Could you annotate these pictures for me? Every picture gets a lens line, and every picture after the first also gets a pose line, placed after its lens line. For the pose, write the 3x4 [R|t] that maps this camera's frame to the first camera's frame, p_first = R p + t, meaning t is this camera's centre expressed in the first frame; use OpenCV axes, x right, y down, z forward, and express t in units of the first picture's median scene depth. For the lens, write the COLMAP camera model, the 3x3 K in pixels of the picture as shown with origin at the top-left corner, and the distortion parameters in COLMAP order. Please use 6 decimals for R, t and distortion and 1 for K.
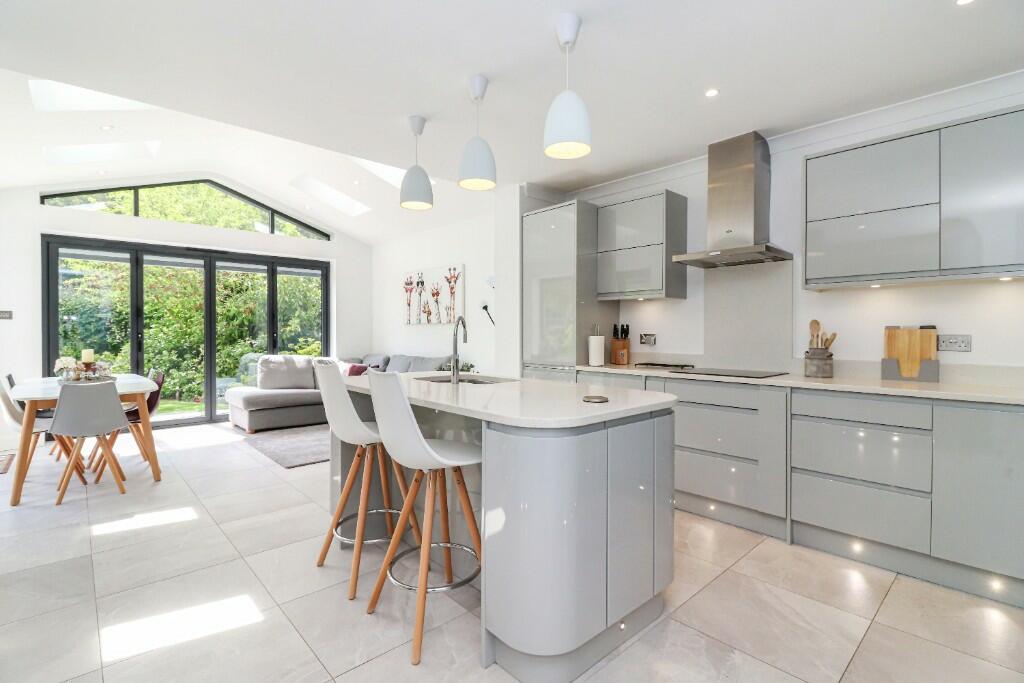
lens RADIAL K [[482.0, 0, 509.1], [0, 482.0, 335.0], [0, 0, 1]] dist [-0.009967, 0.000044]
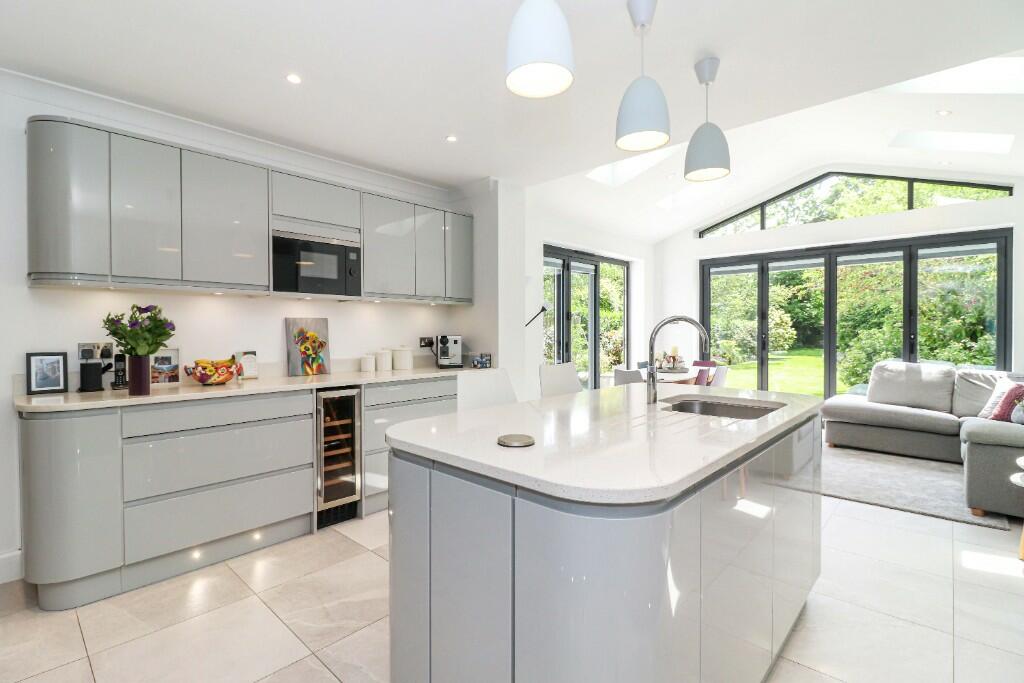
lens RADIAL K [[482.0, 0, 505.9], [0, 482.0, 337.2], [0, 0, 1]] dist [-0.009967, 0.000044]
pose [[0.078762, 0.009269, -0.996850, 0.575894], [-0.001598, 0.999957, 0.009172, -0.012135], [0.996892, 0.000871, 0.078774, 0.620759]]
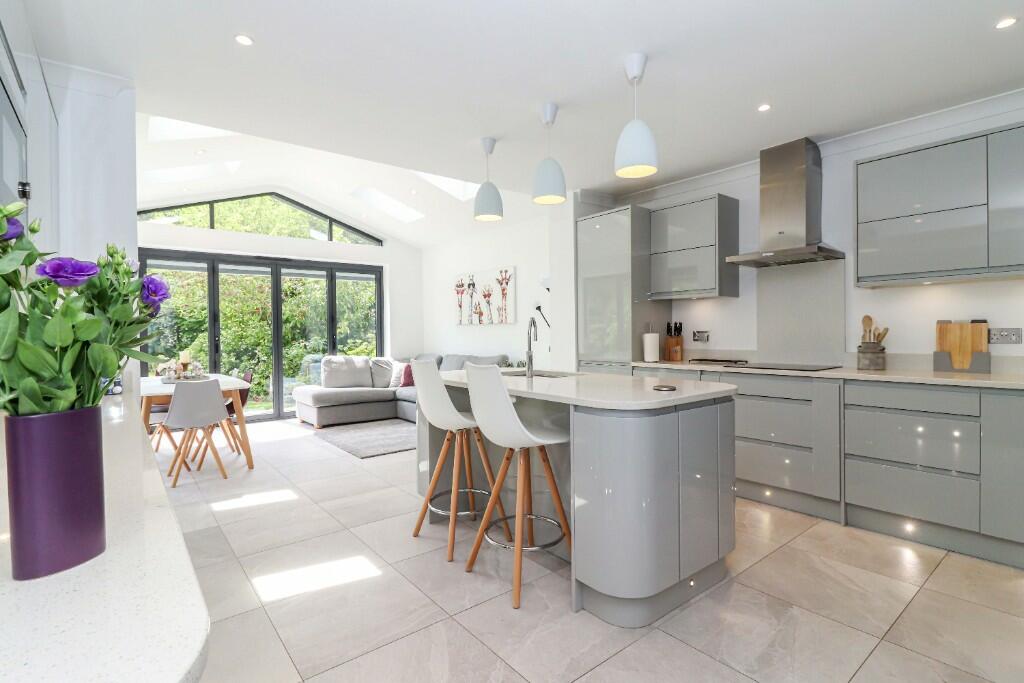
lens RADIAL K [[495.6, 0, 504.6], [0, 495.6, 336.8], [0, 0, 1]] dist [-0.004211, -0.003535]
pose [[0.997001, -0.011735, -0.076492, -0.070122], [0.012046, 0.999921, 0.003602, 0.001503], [0.076443, -0.004513, 0.997064, -0.134648]]
